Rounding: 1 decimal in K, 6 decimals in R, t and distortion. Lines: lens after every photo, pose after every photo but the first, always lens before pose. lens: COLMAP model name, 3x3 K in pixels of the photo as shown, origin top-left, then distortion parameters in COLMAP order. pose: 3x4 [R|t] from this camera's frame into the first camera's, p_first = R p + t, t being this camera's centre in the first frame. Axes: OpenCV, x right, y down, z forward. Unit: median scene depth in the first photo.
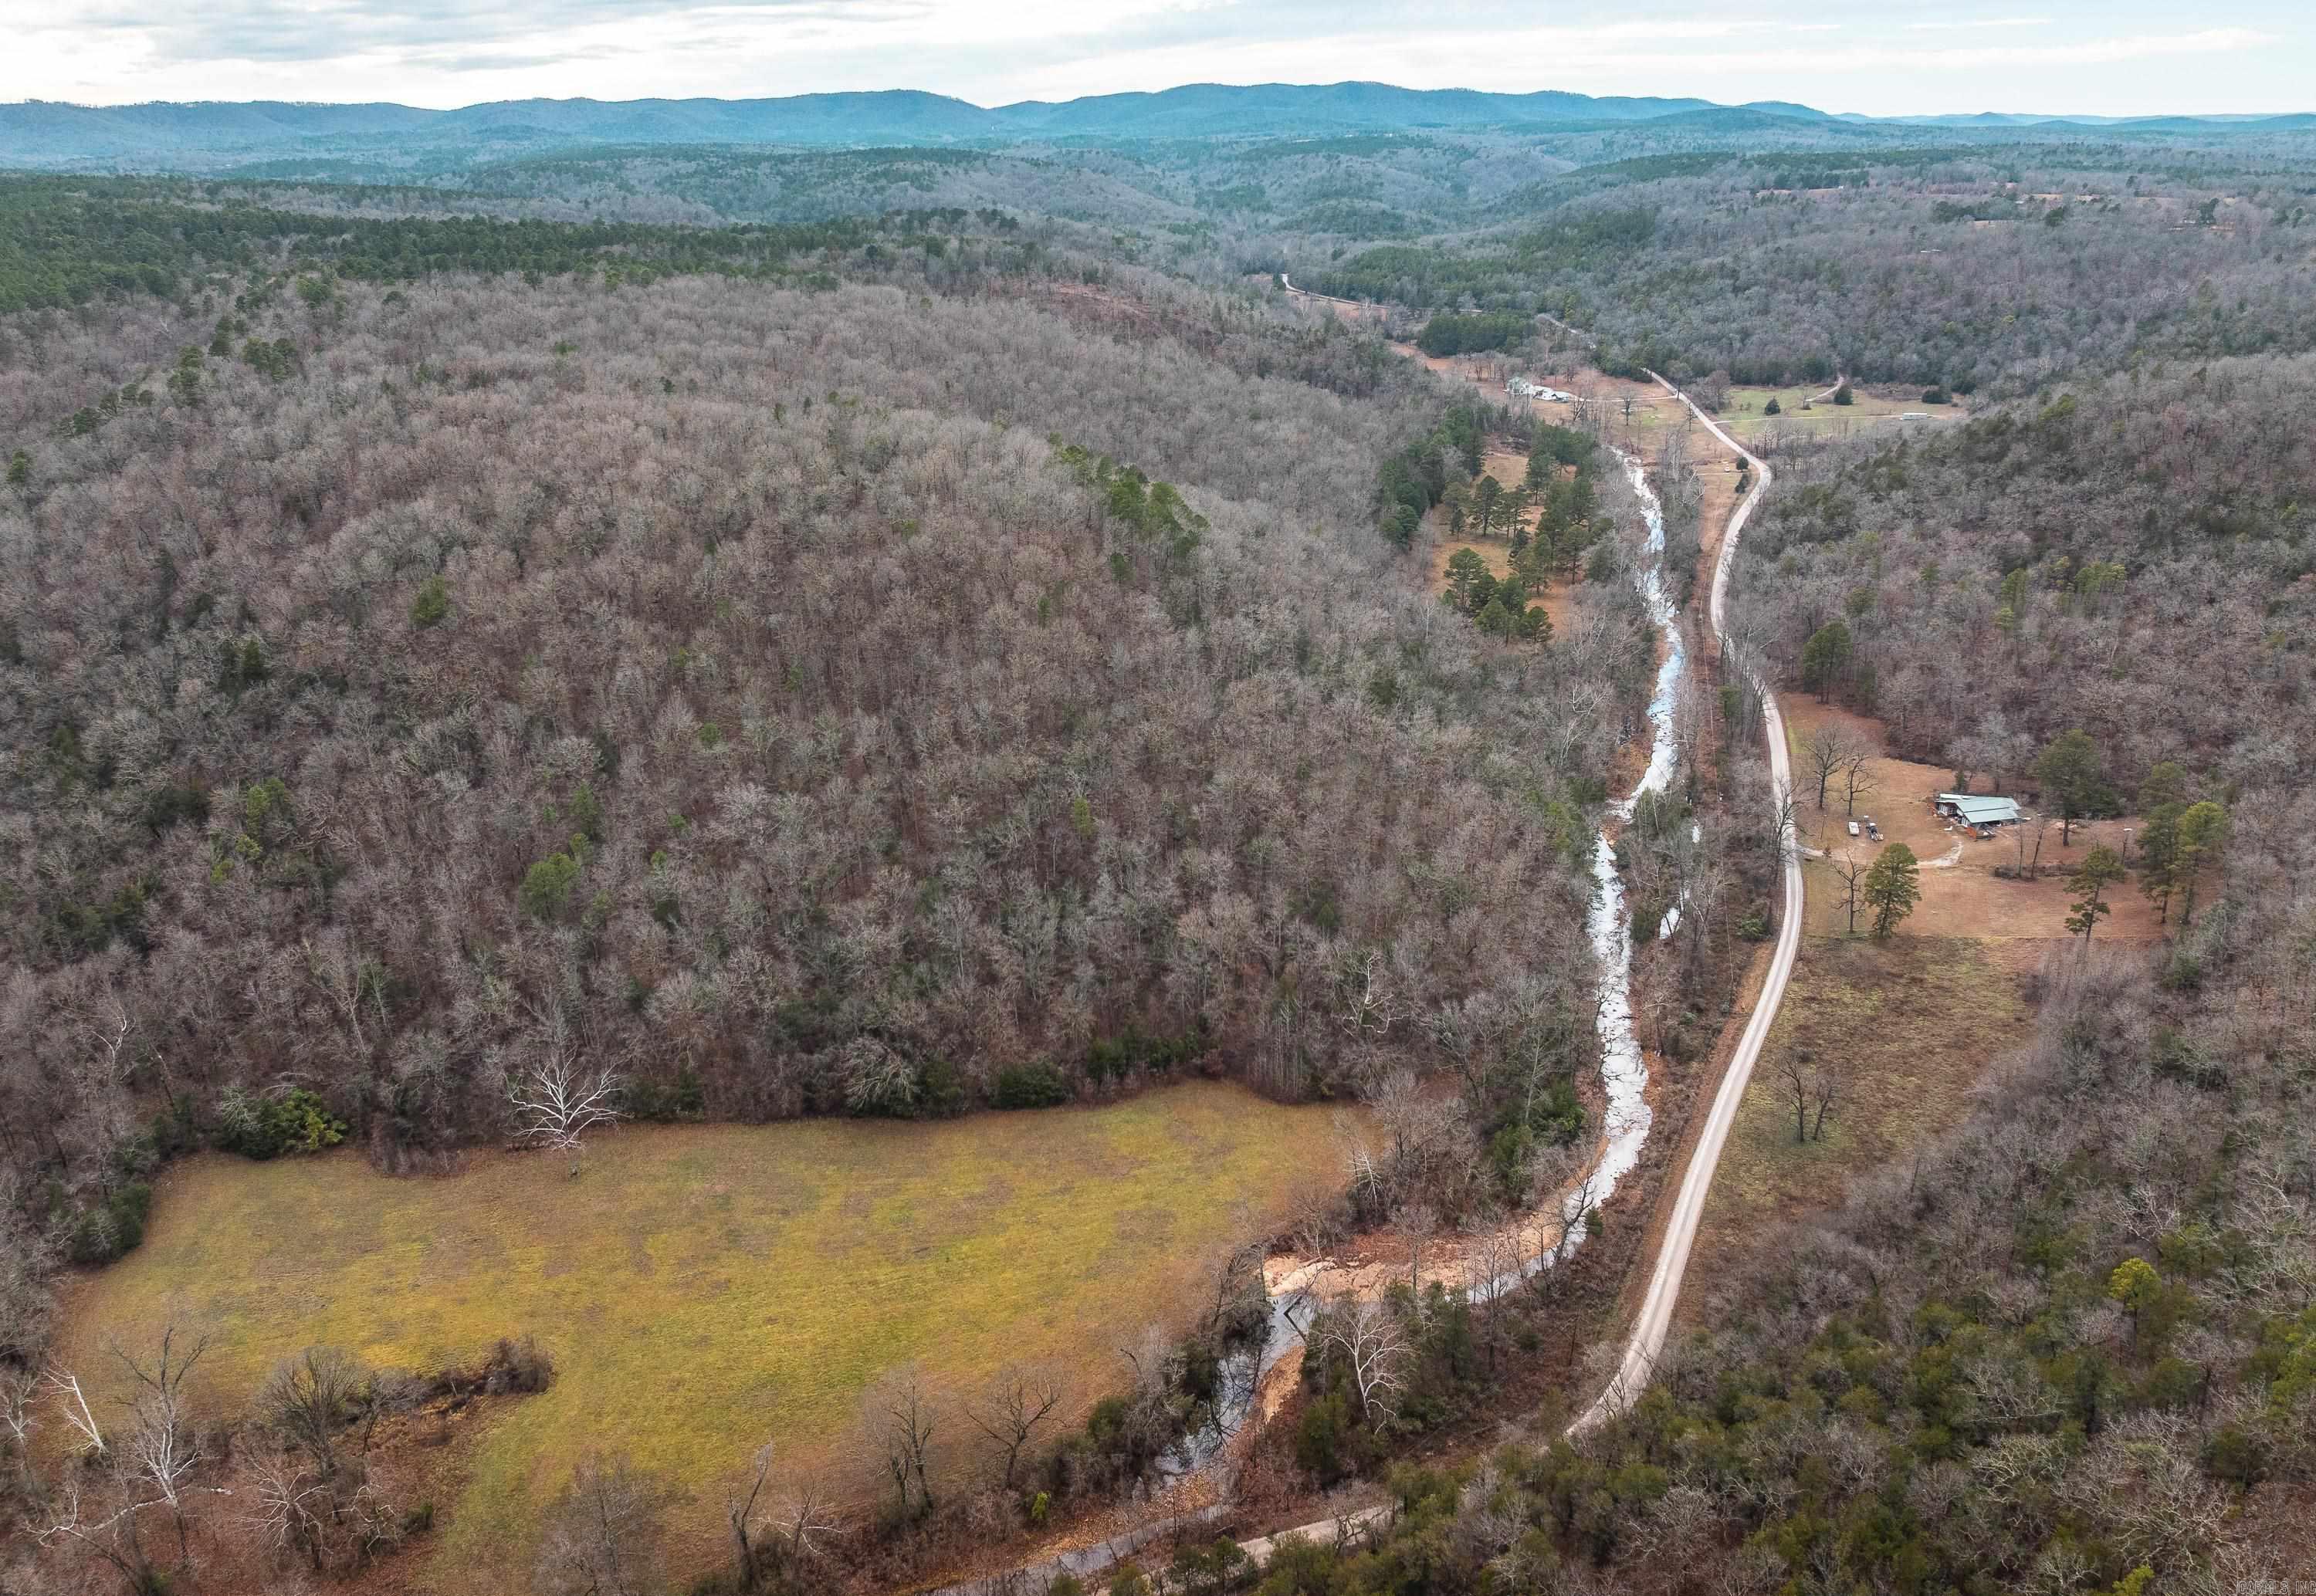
lens RADIAL K [[1677.5, 0, 1171.8], [0, 1677.5, 783.1], [0, 0, 1]] dist [-0.048726, 0.013515]
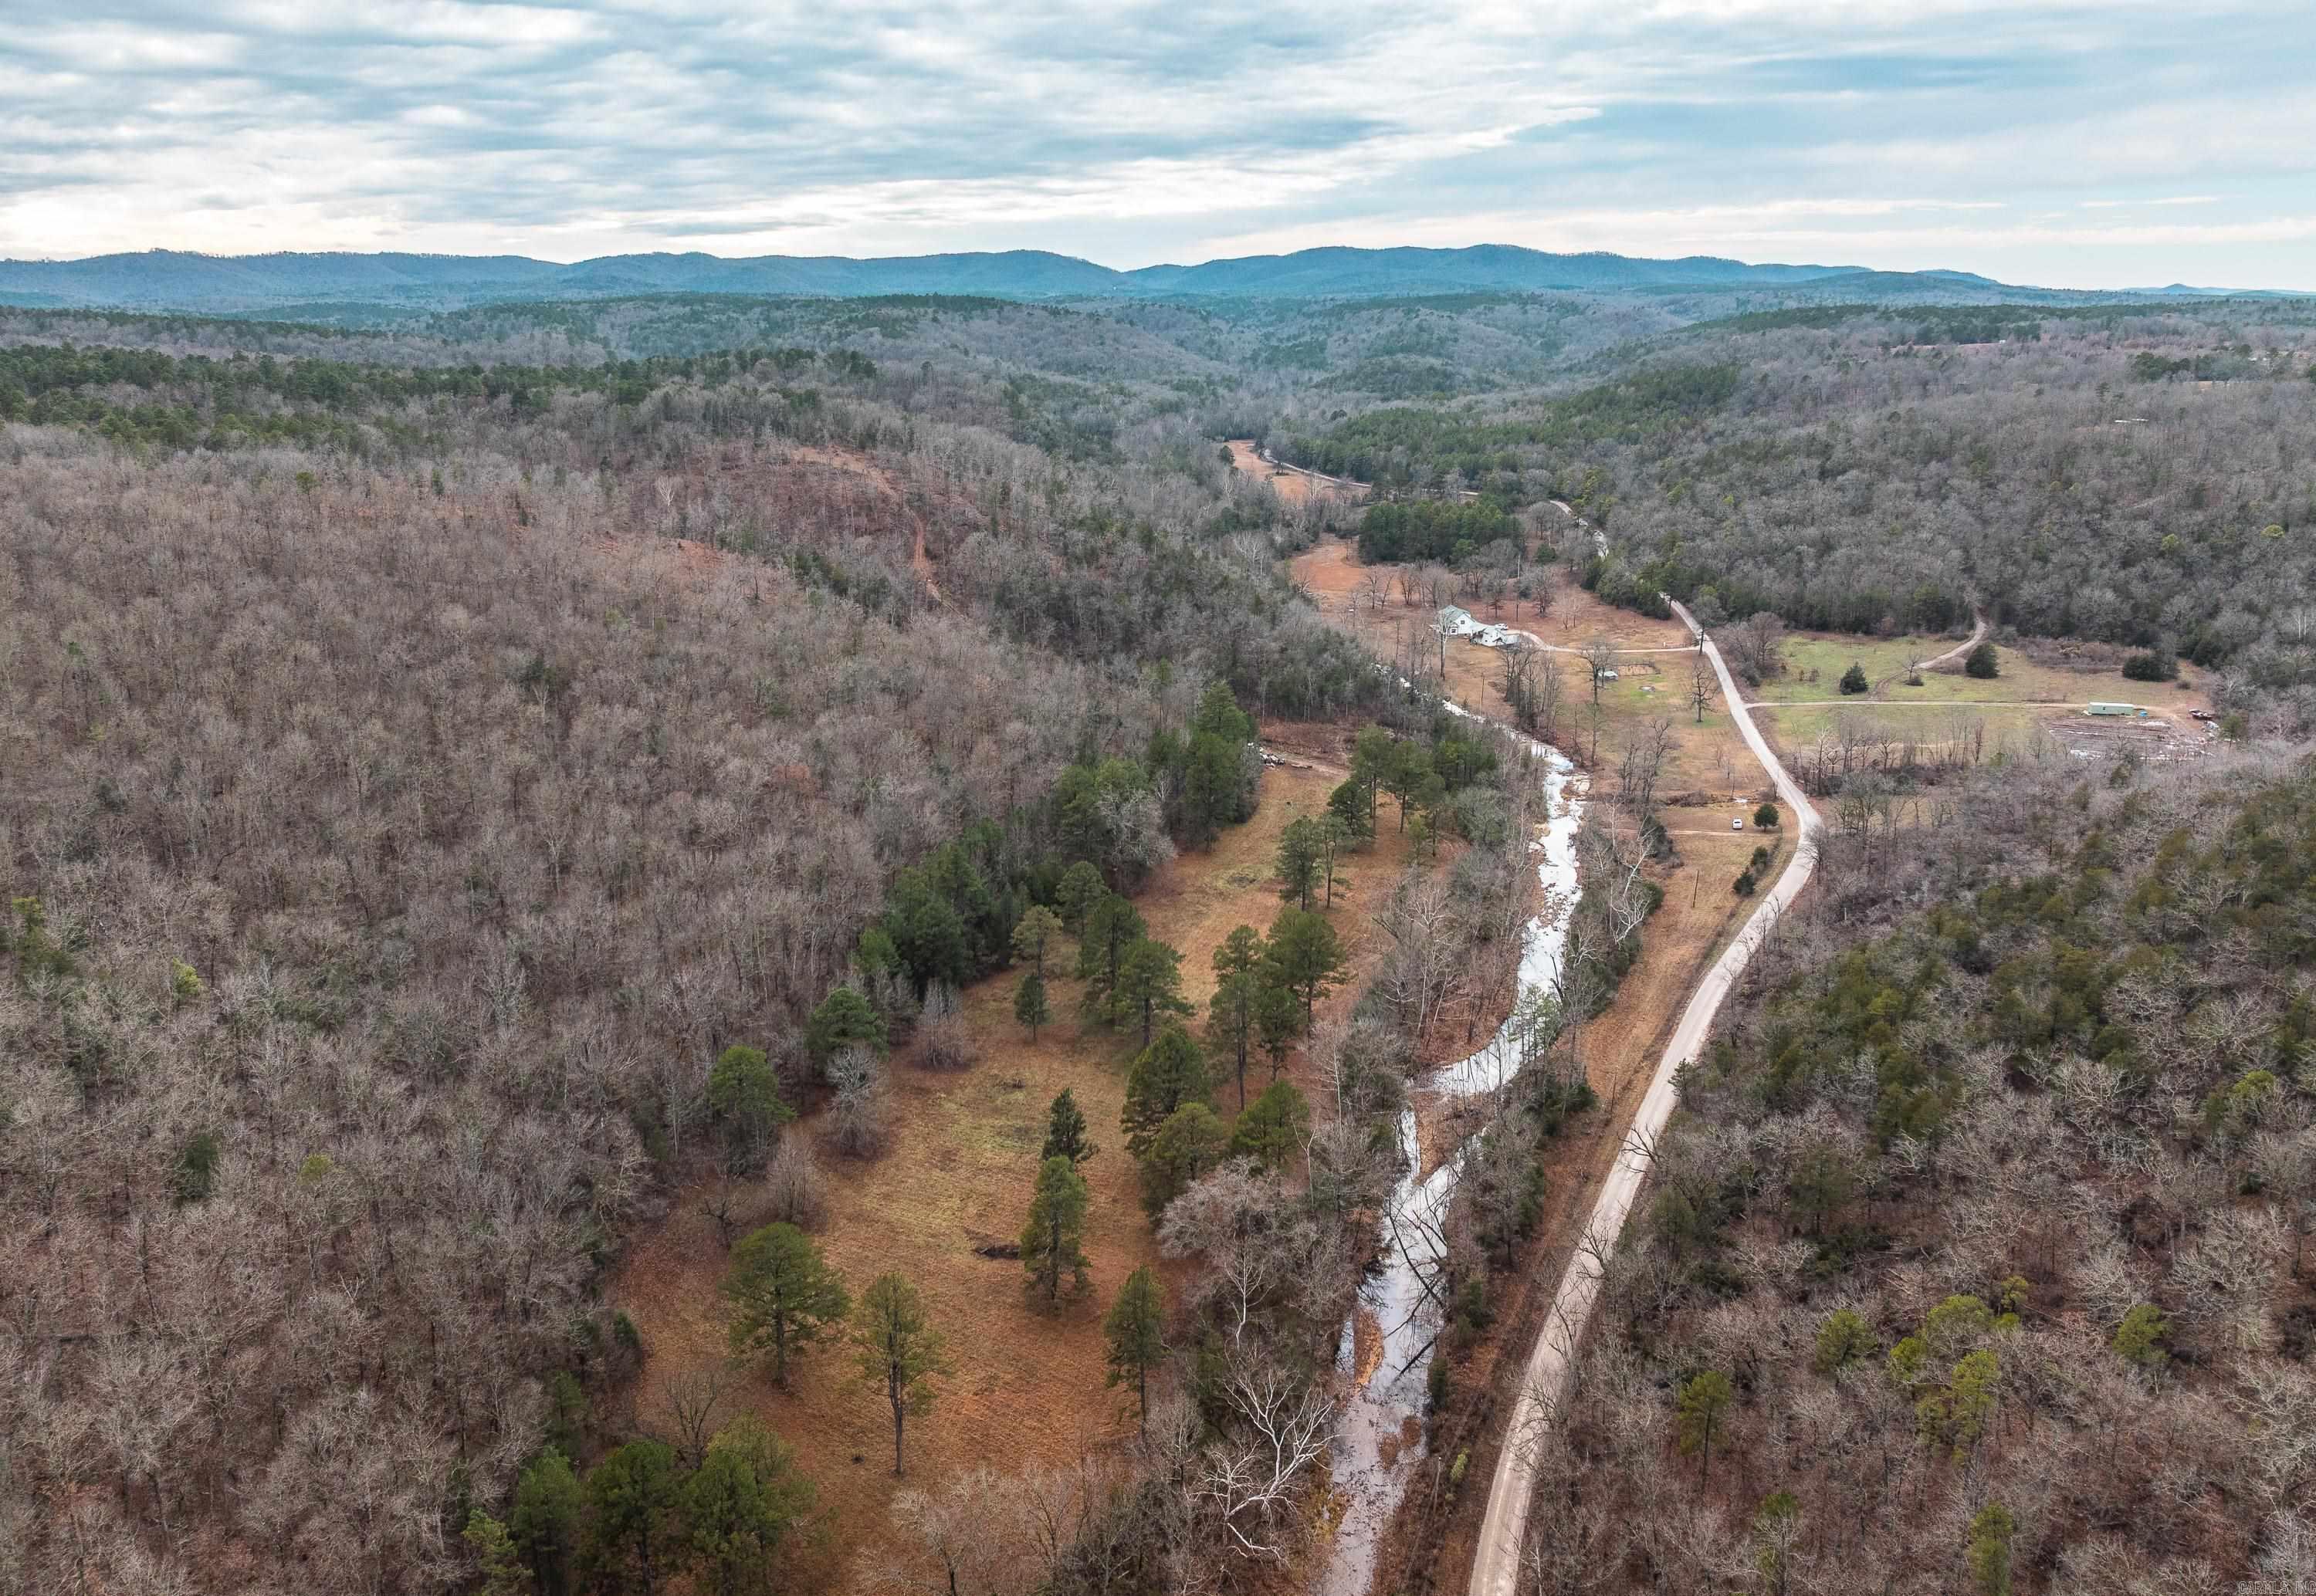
lens RADIAL K [[1677.5, 0, 1154.3], [0, 1677.5, 780.0], [0, 0, 1]] dist [-0.048726, 0.013515]
pose [[0.994385, 0.036281, -0.099408, 0.163609], [-0.045363, 0.994847, -0.090679, -0.117351], [0.095606, 0.094679, 0.990906, 0.374020]]
